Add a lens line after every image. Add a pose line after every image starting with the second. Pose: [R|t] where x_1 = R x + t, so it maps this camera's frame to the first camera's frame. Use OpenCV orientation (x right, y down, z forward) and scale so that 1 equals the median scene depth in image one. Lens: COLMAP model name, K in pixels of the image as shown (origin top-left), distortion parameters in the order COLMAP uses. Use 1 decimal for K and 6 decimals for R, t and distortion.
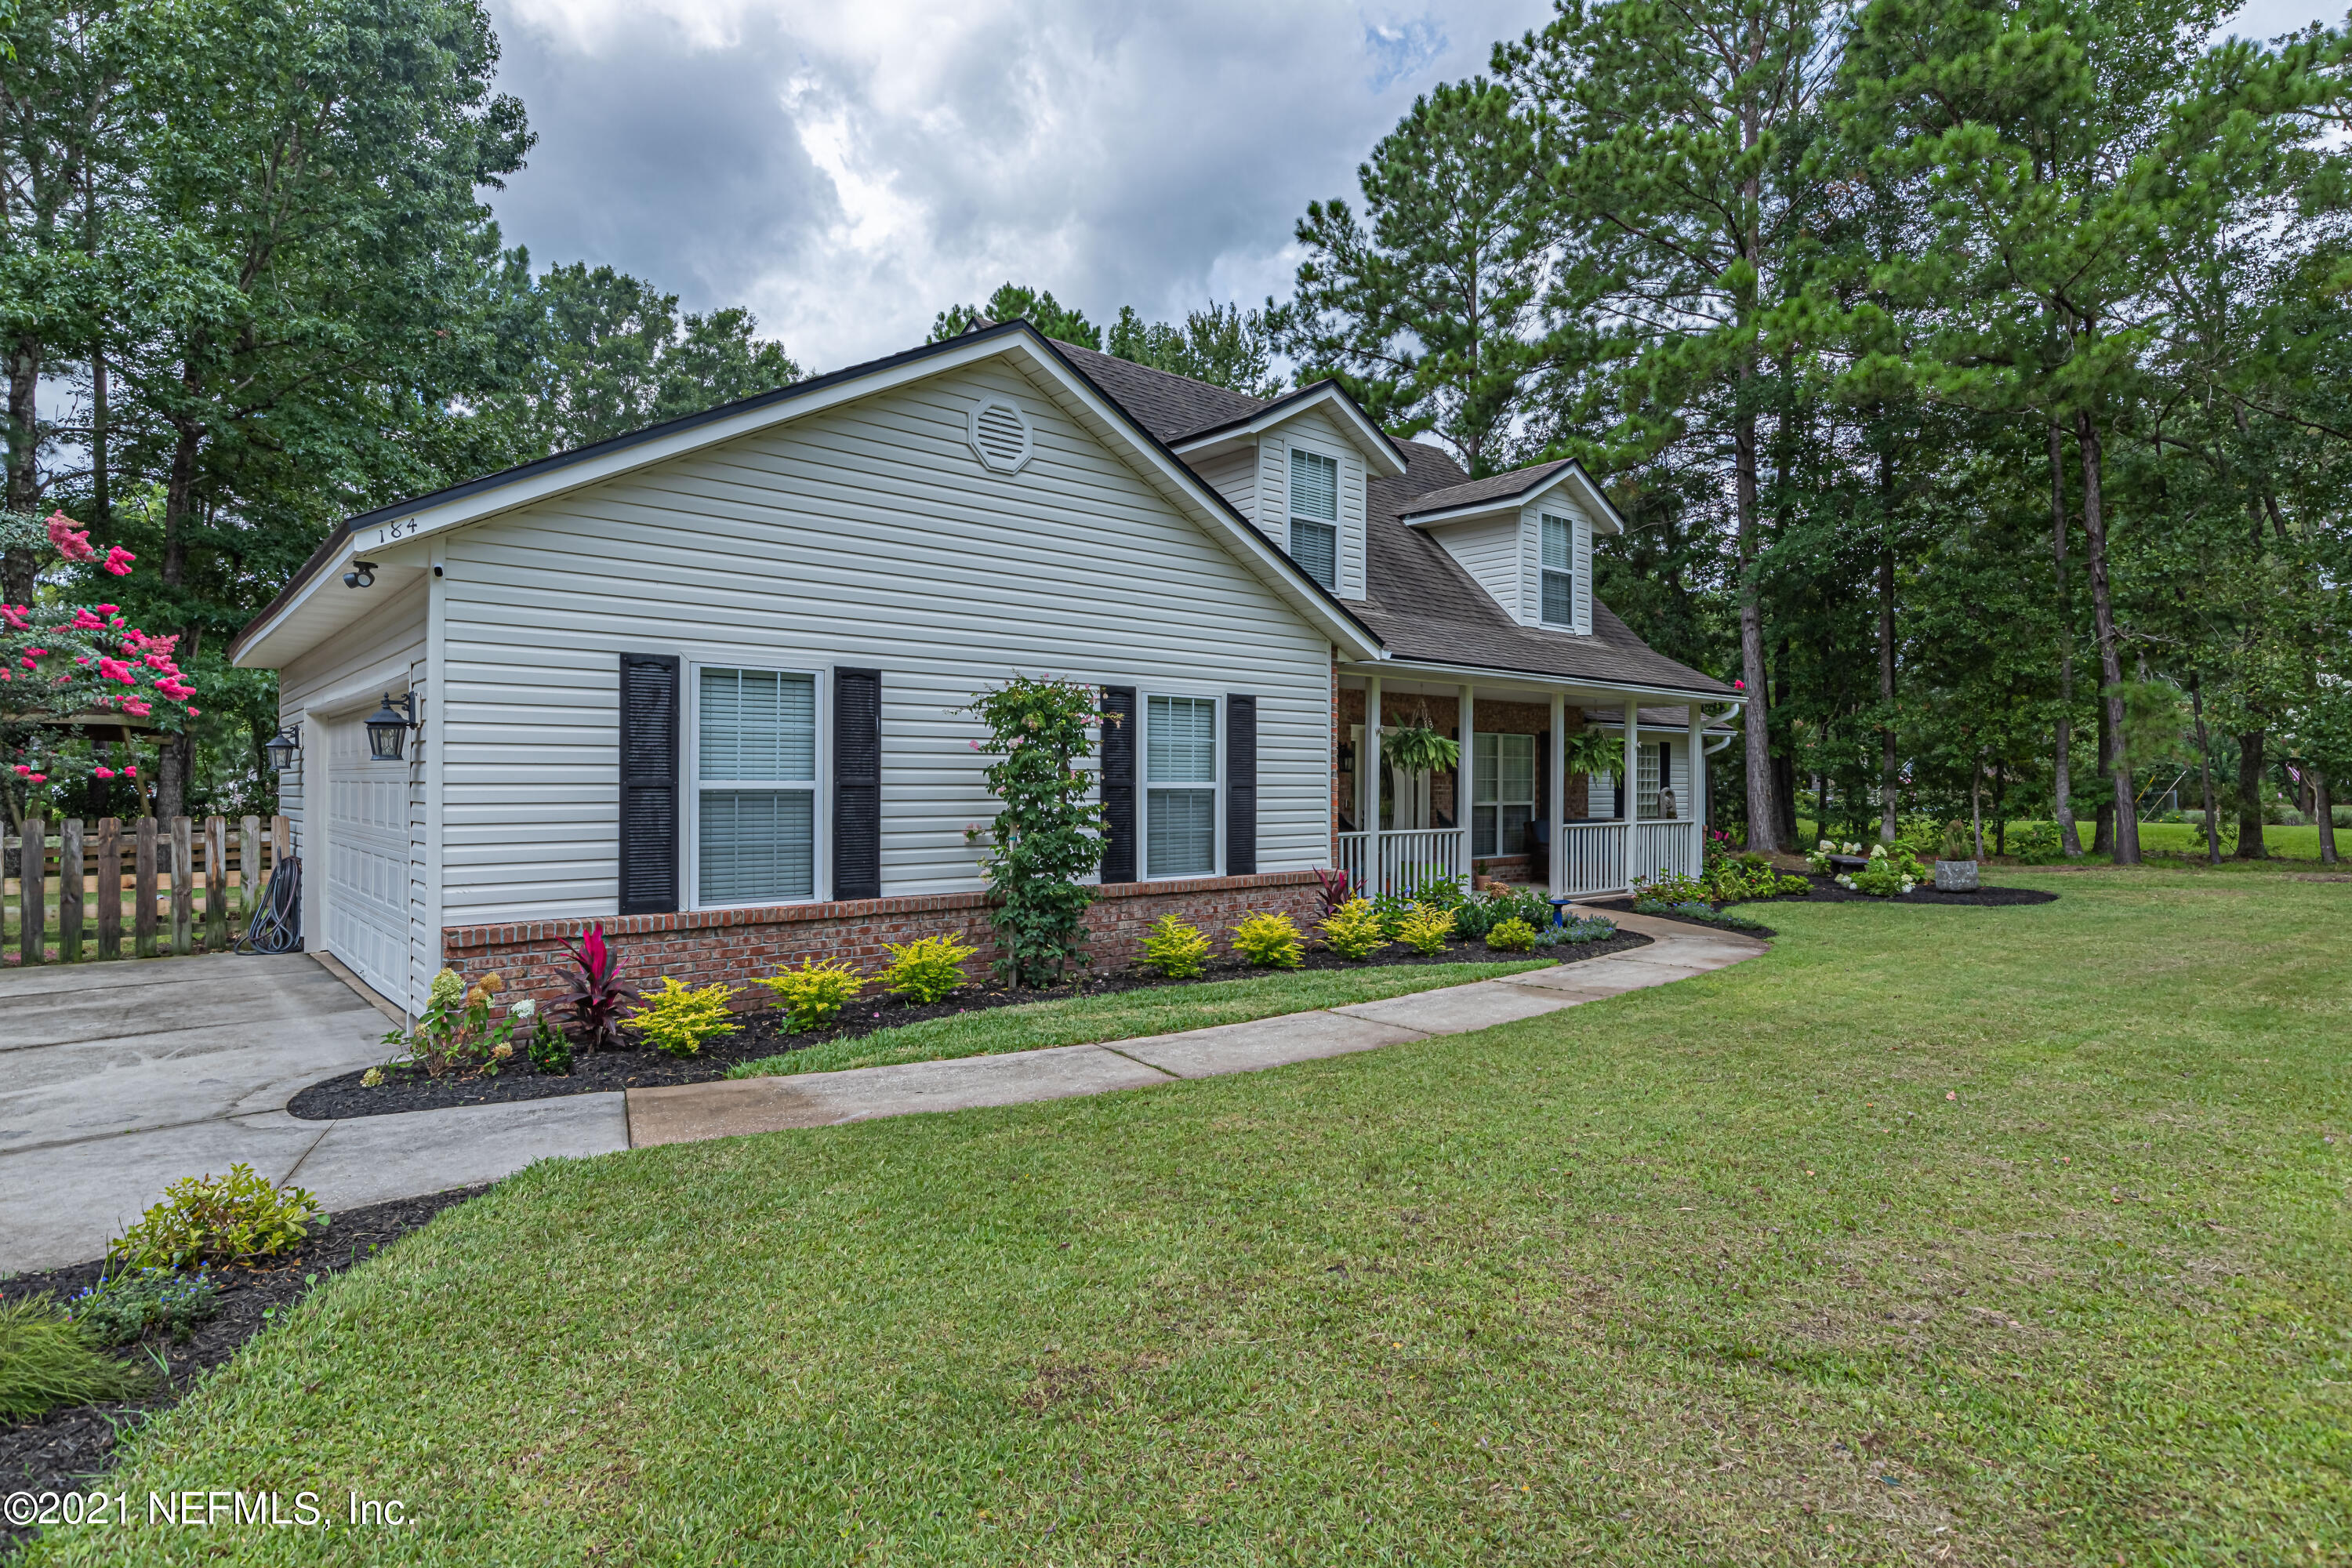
lens RADIAL K [[1270.9, 0, 1175.9], [0, 1270.9, 789.5], [0, 0, 1]] dist [0.003683, -0.000142]
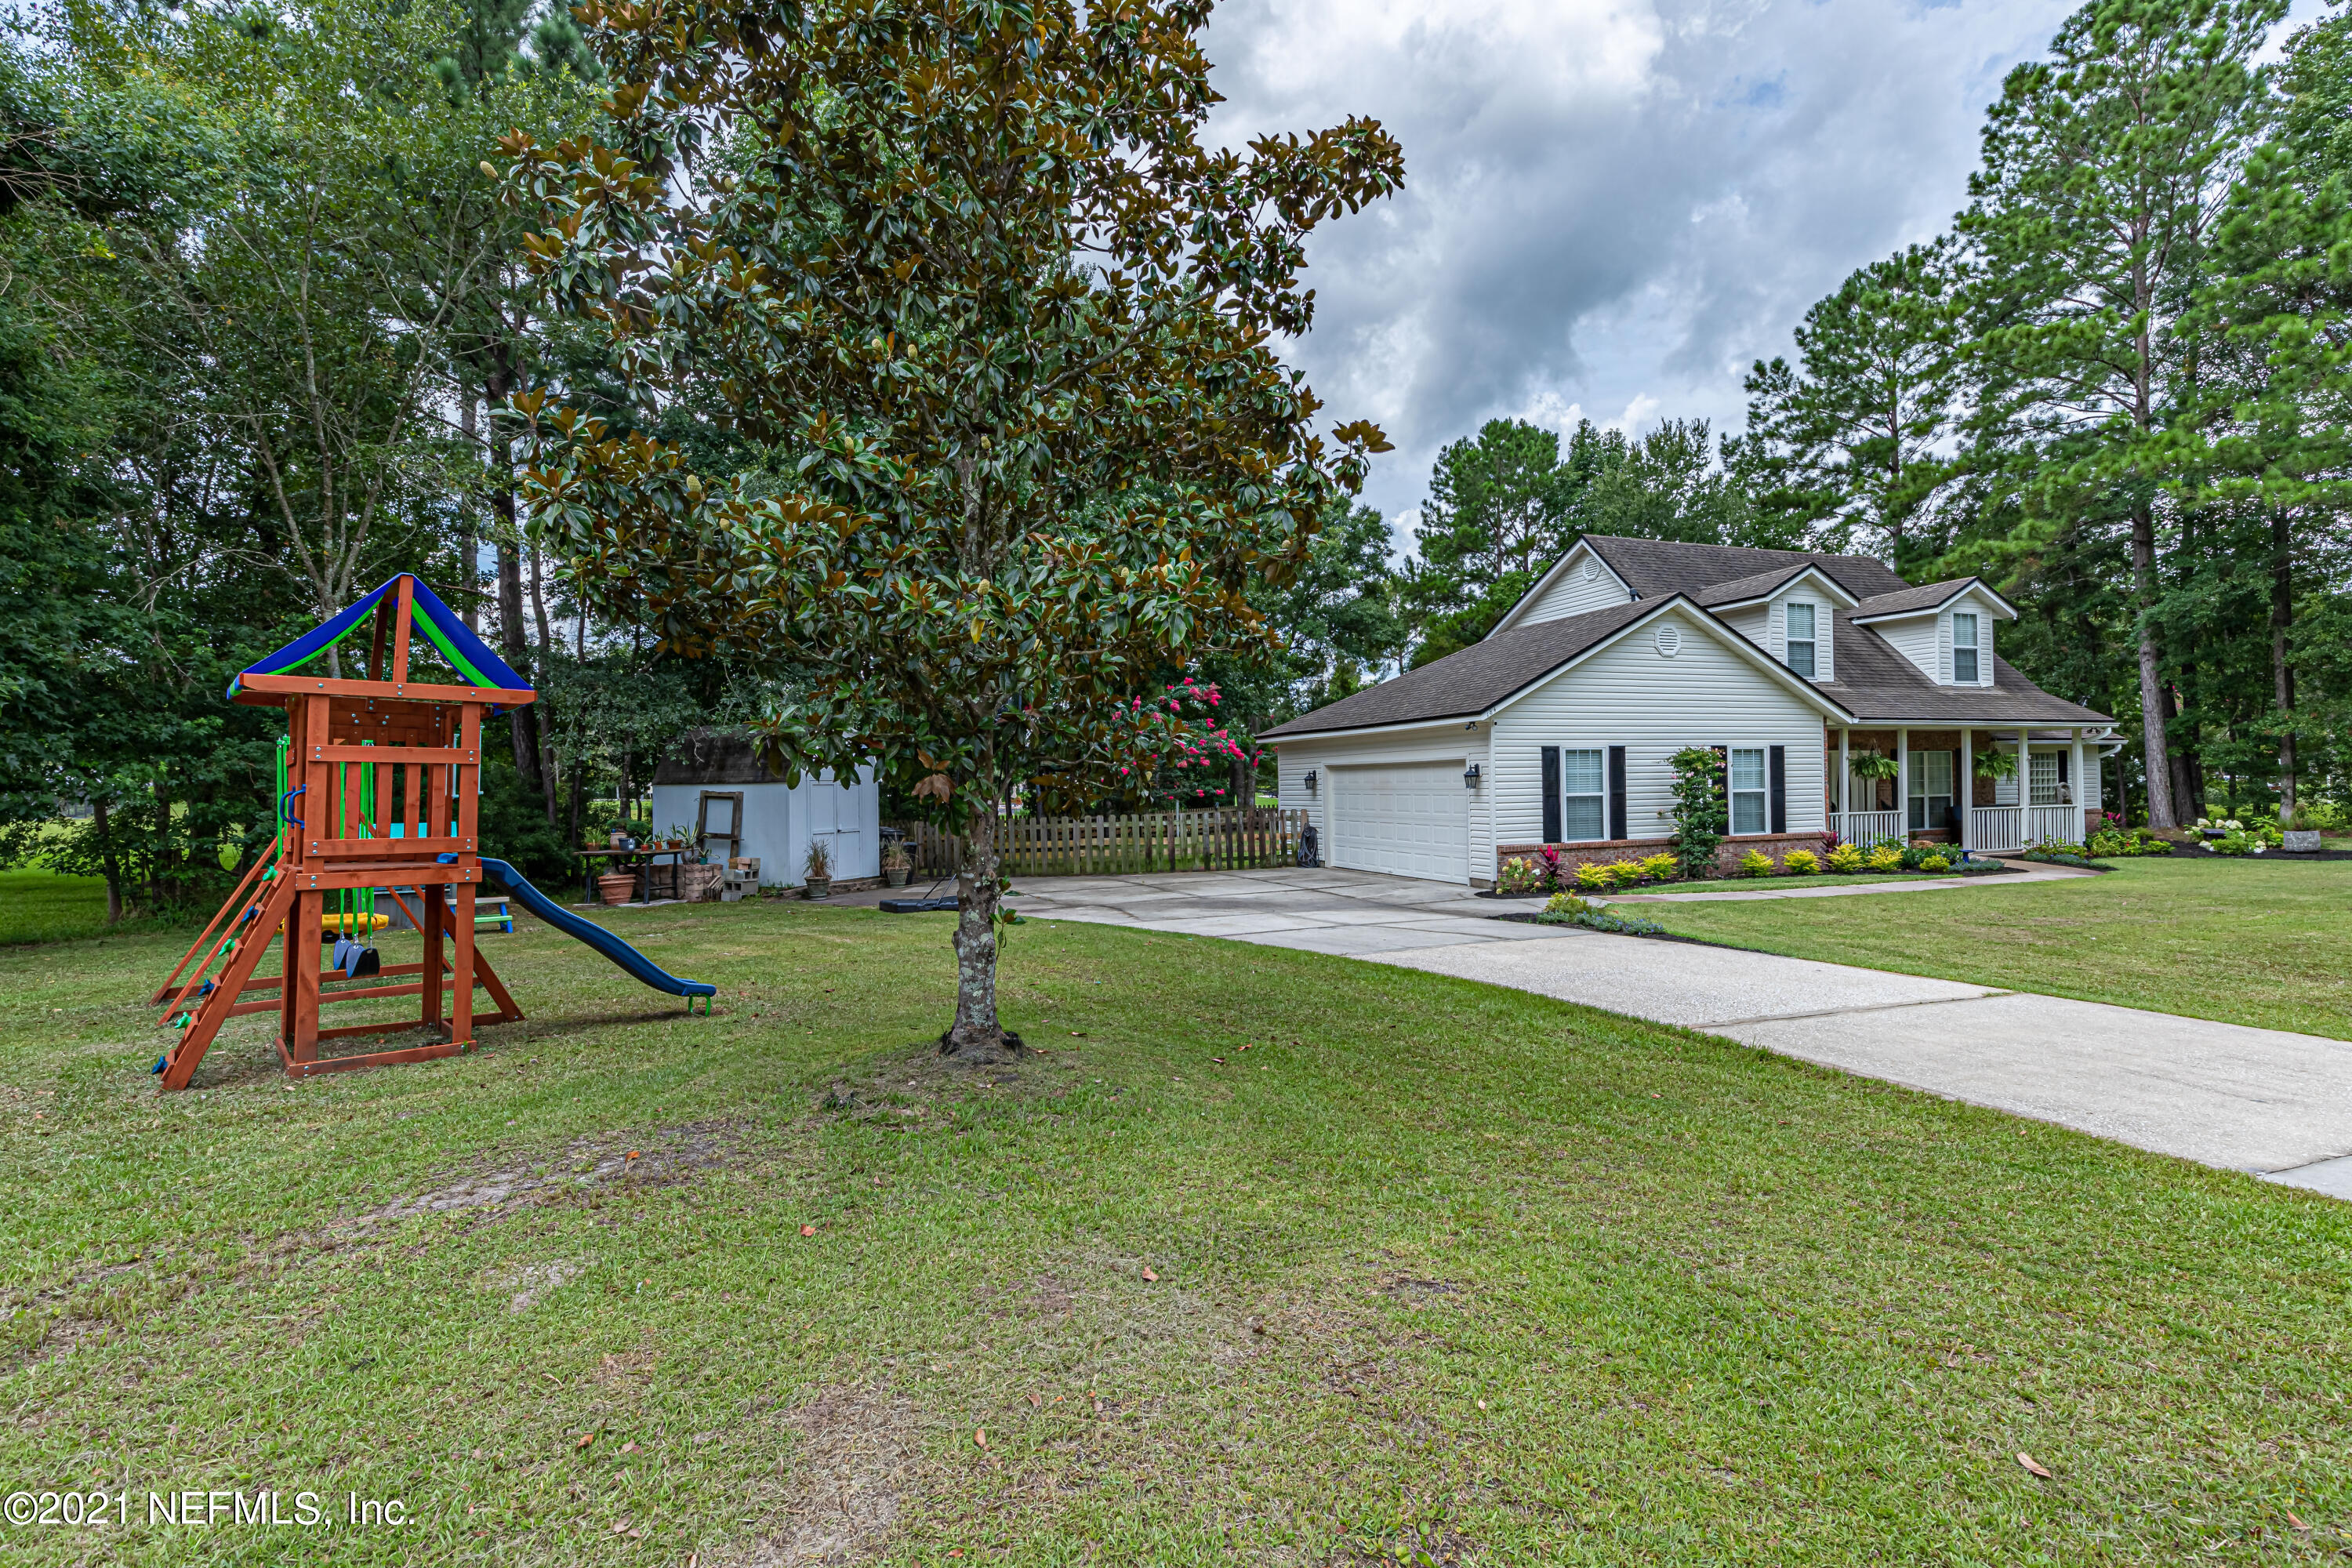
lens RADIAL K [[1082.2, 0, 1176.5], [0, 1082.2, 779.7], [0, 0, 1]] dist [0.004663, 0.000165]
pose [[0.937731, -0.017672, -0.346913, -0.169100], [0.016122, 0.999843, -0.007353, -0.014910], [0.346989, 0.001302, 0.937868, -0.658712]]
